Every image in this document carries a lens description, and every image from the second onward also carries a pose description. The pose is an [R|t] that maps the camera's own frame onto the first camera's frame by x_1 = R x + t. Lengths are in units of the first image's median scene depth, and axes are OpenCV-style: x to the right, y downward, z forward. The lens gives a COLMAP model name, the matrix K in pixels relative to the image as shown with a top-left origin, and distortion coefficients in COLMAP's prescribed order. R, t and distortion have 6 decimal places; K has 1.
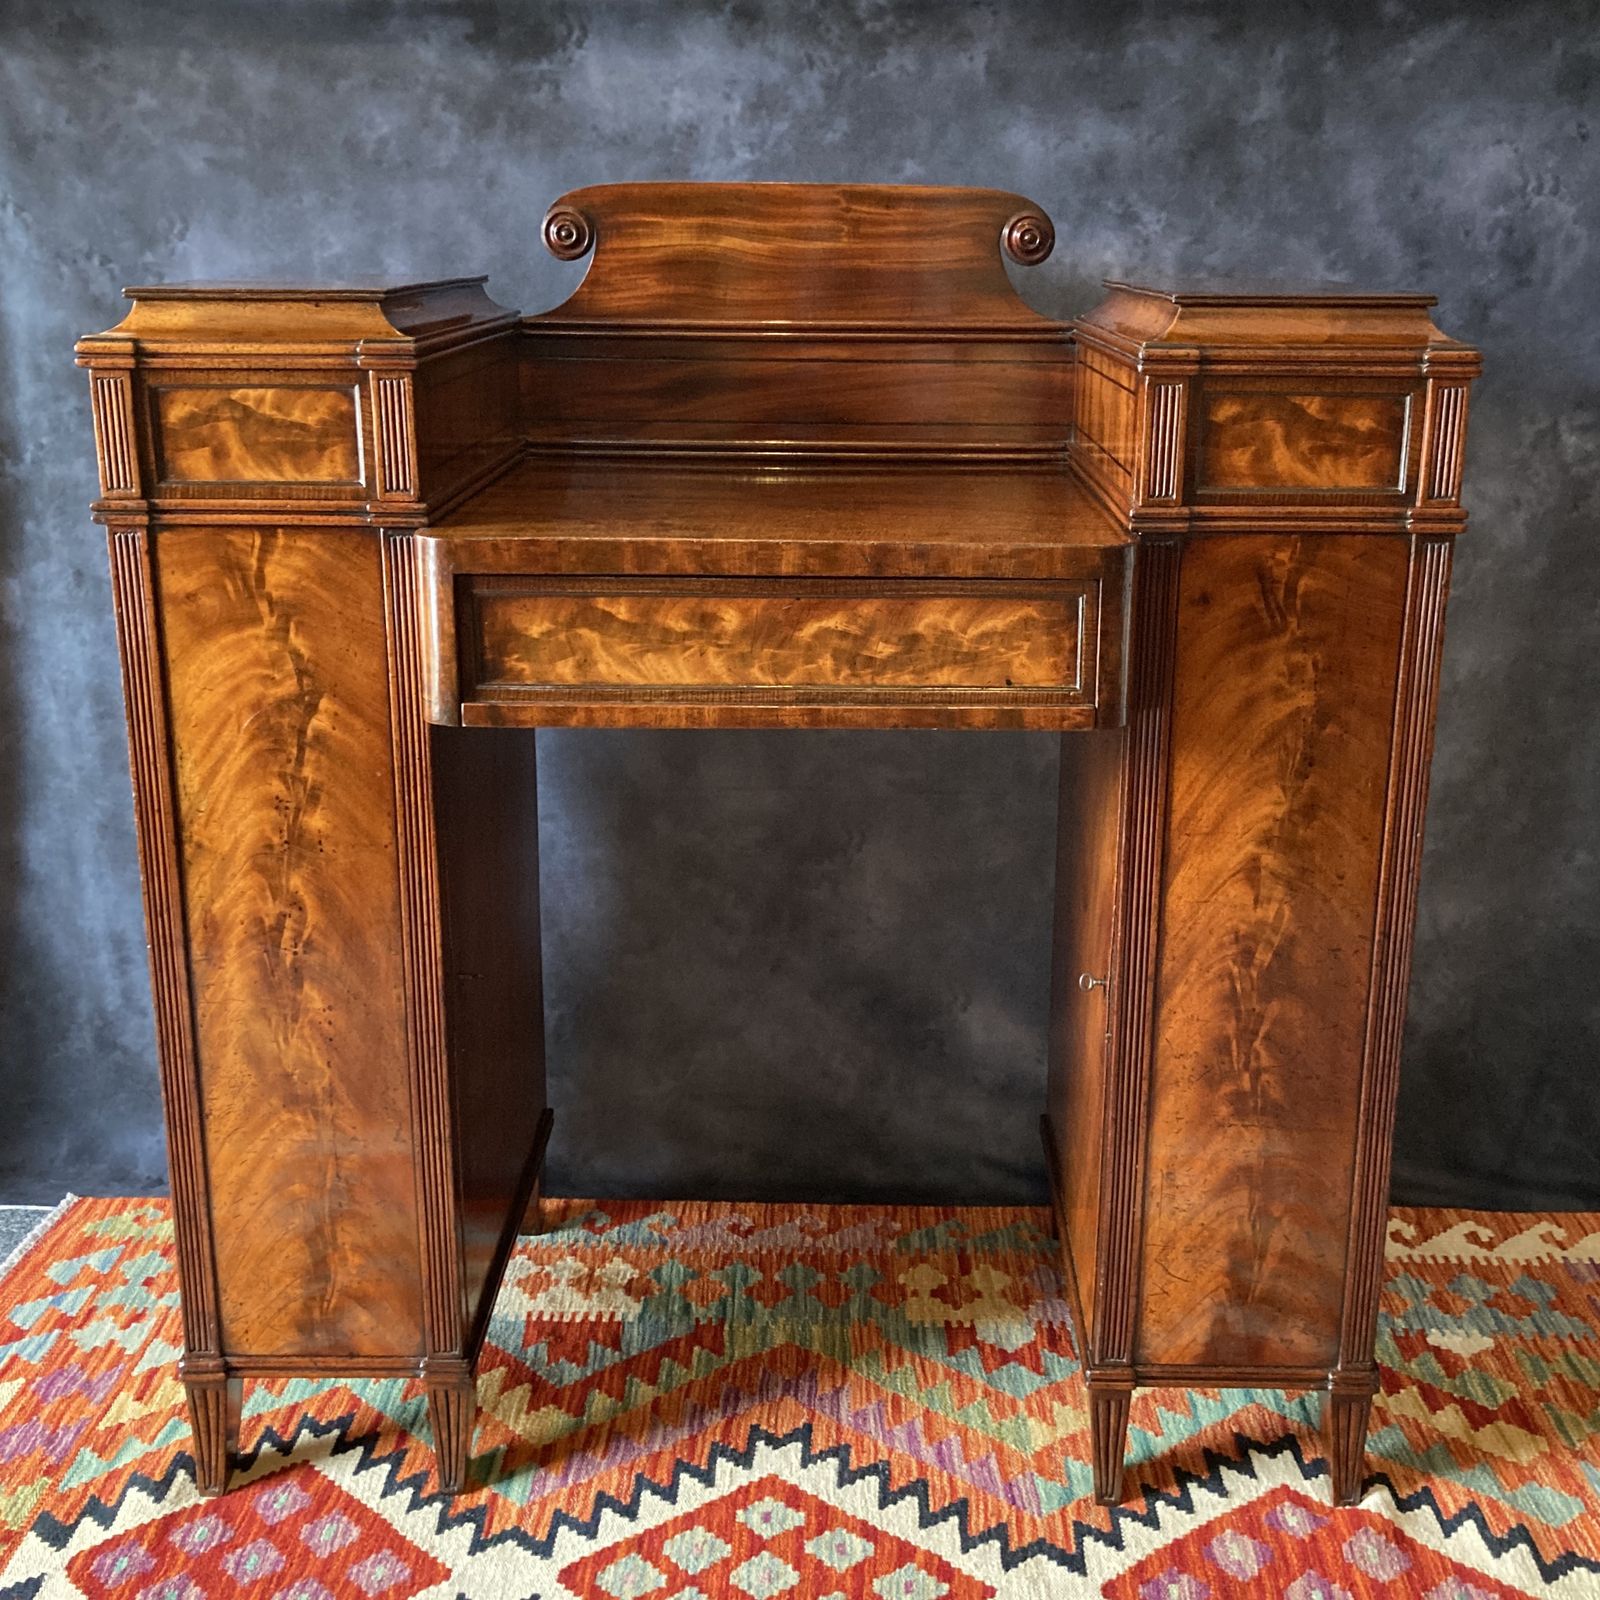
lens RADIAL K [[1806.4, 0, 881.8], [0, 1806.4, 702.3], [0, 0, 1]] dist [0.009983, 0.000000]
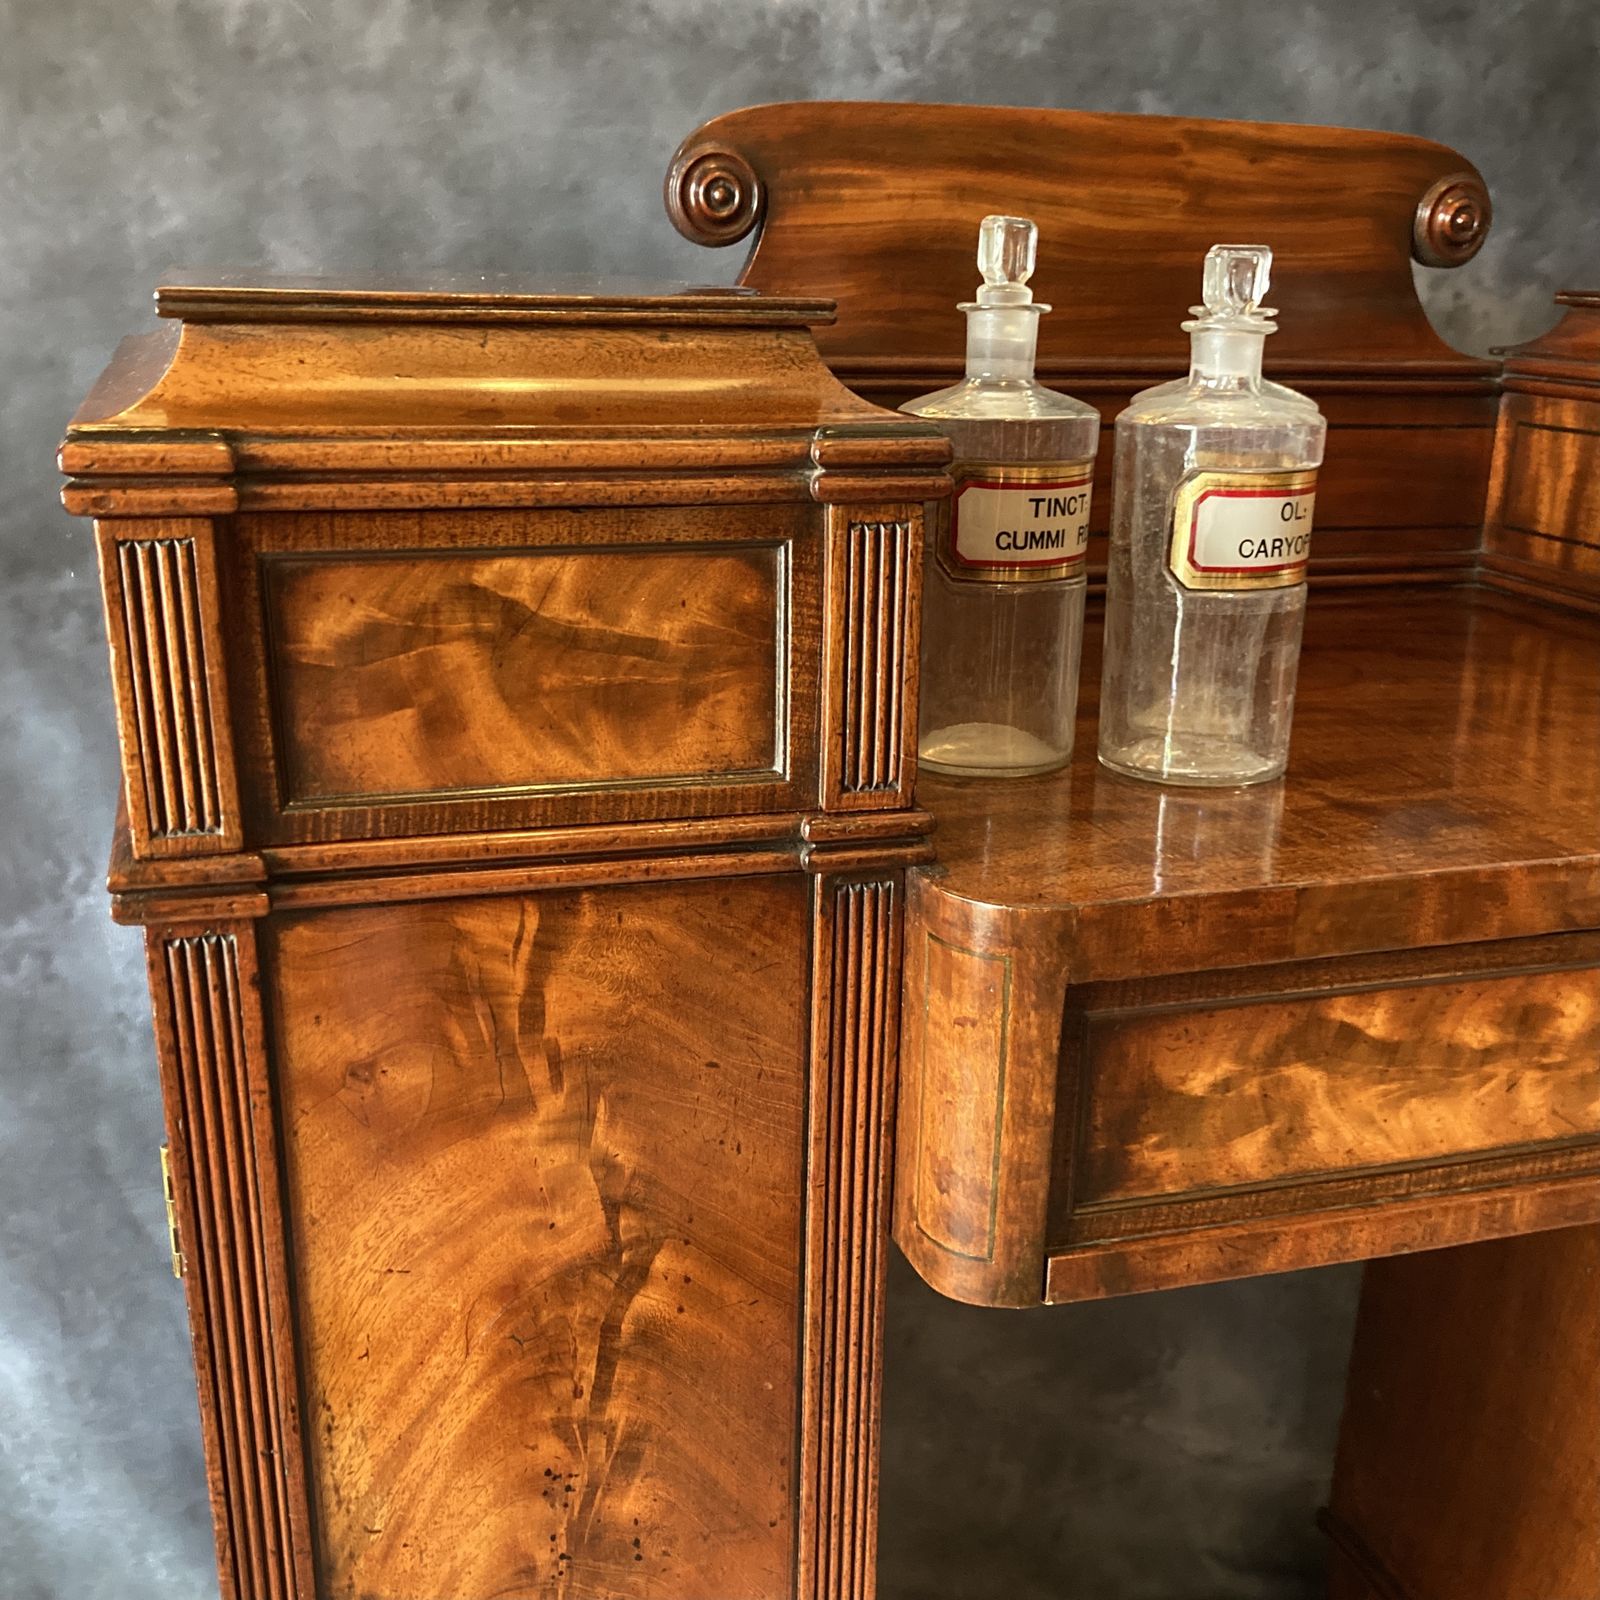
lens RADIAL K [[1806.4, 0, 841.2], [0, 1806.4, 899.8], [0, 0, 1]] dist [0.009983, 0.000000]
pose [[0.957492, -0.083890, 0.275993, -0.396544], [0.058131, 0.993264, 0.100240, -0.134147], [-0.282543, -0.079935, 0.955918, 0.596668]]
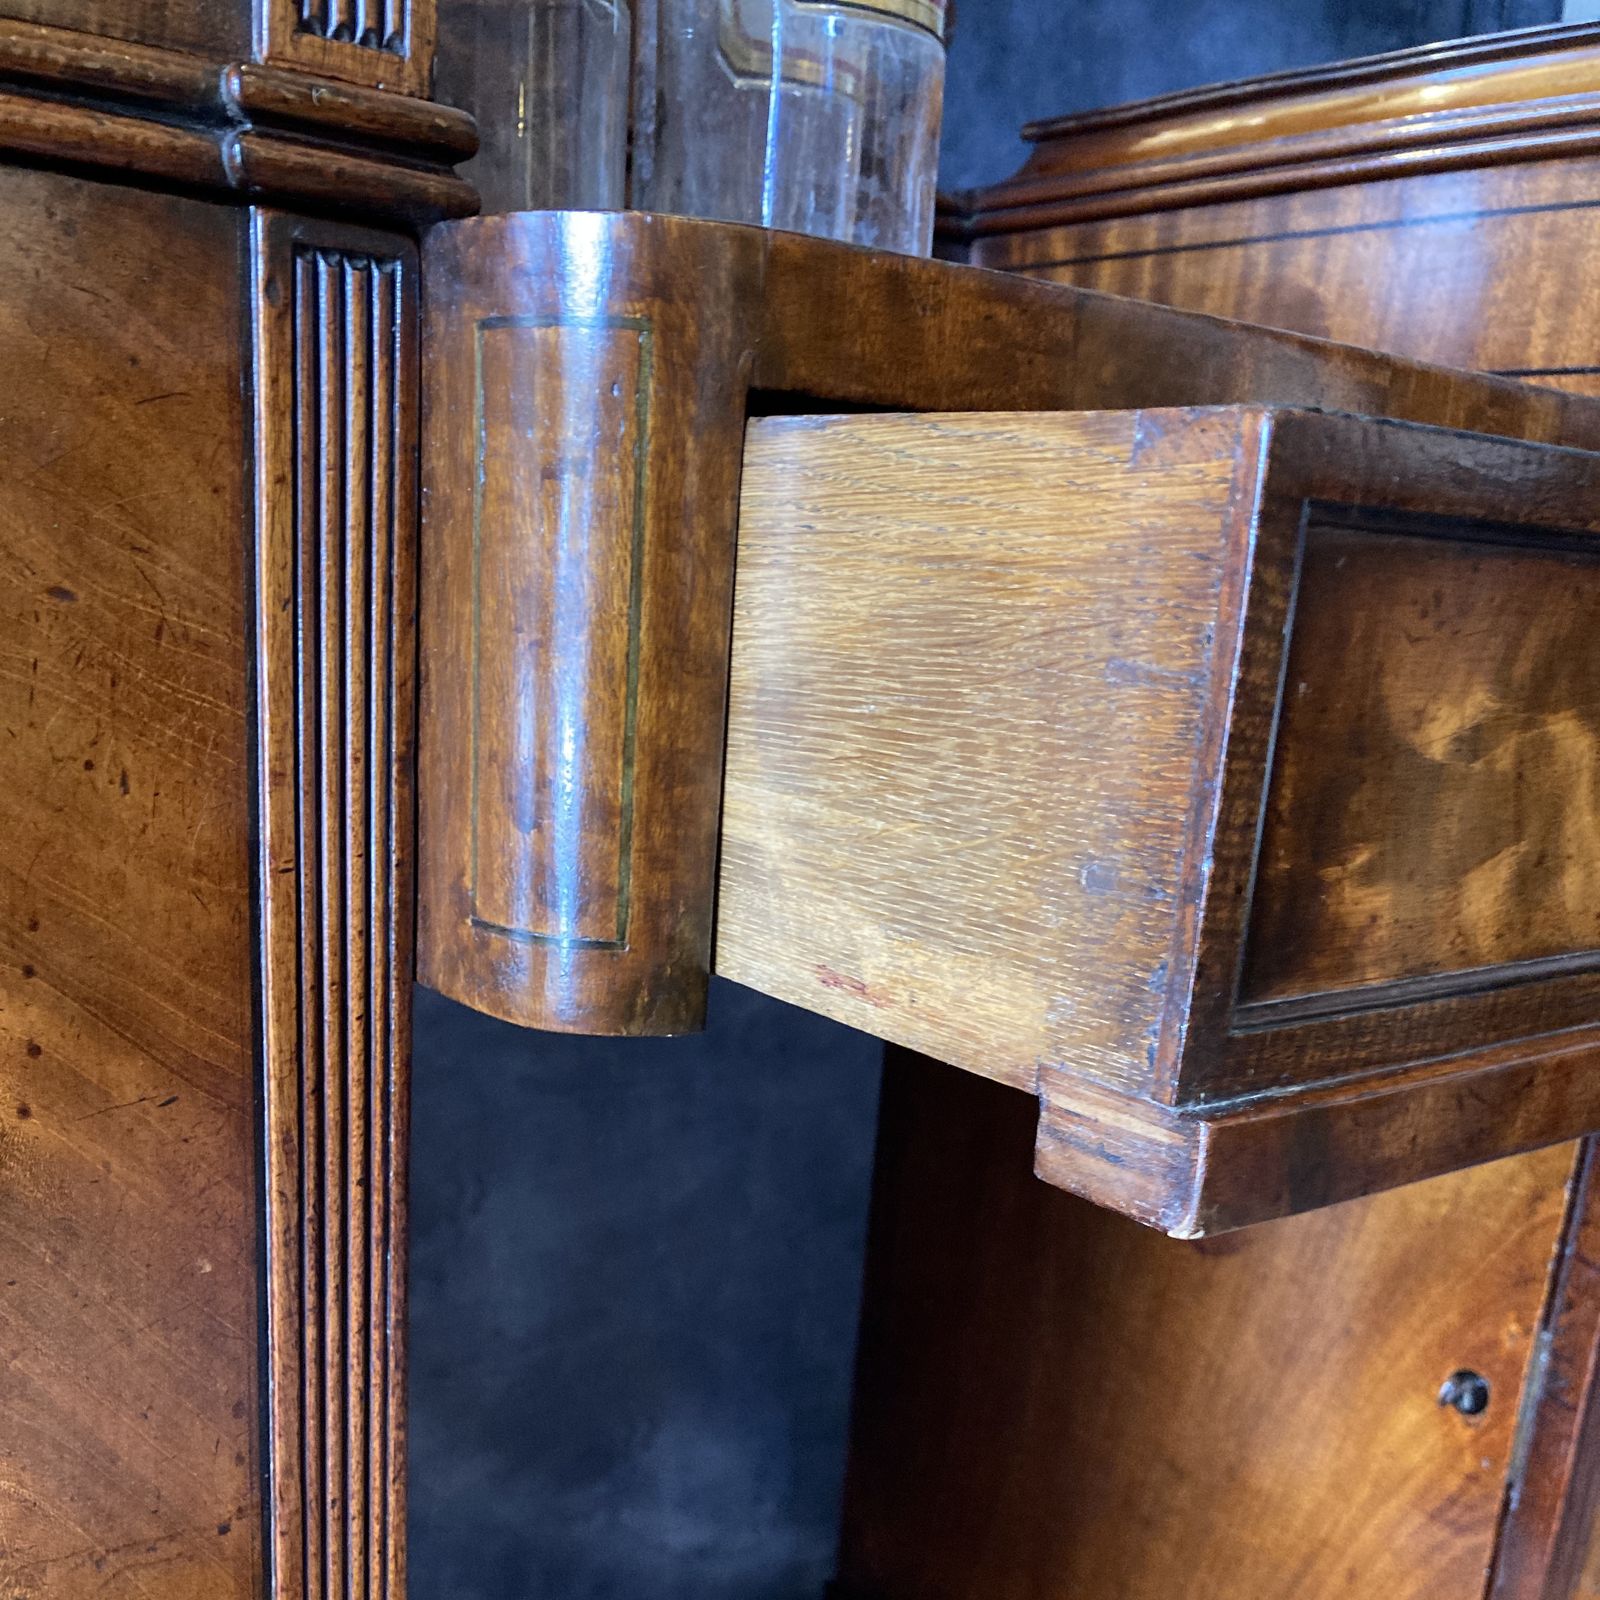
lens RADIAL K [[1806.4, 0, 819.8], [0, 1806.4, 1044.9], [0, 0, 1]] dist [0.009983, 0.000000]
pose [[0.801615, -0.130435, 0.583438, -0.371542], [0.086963, 0.990970, 0.102061, -0.009824], [-0.591482, -0.031076, 0.805719, 0.784973]]
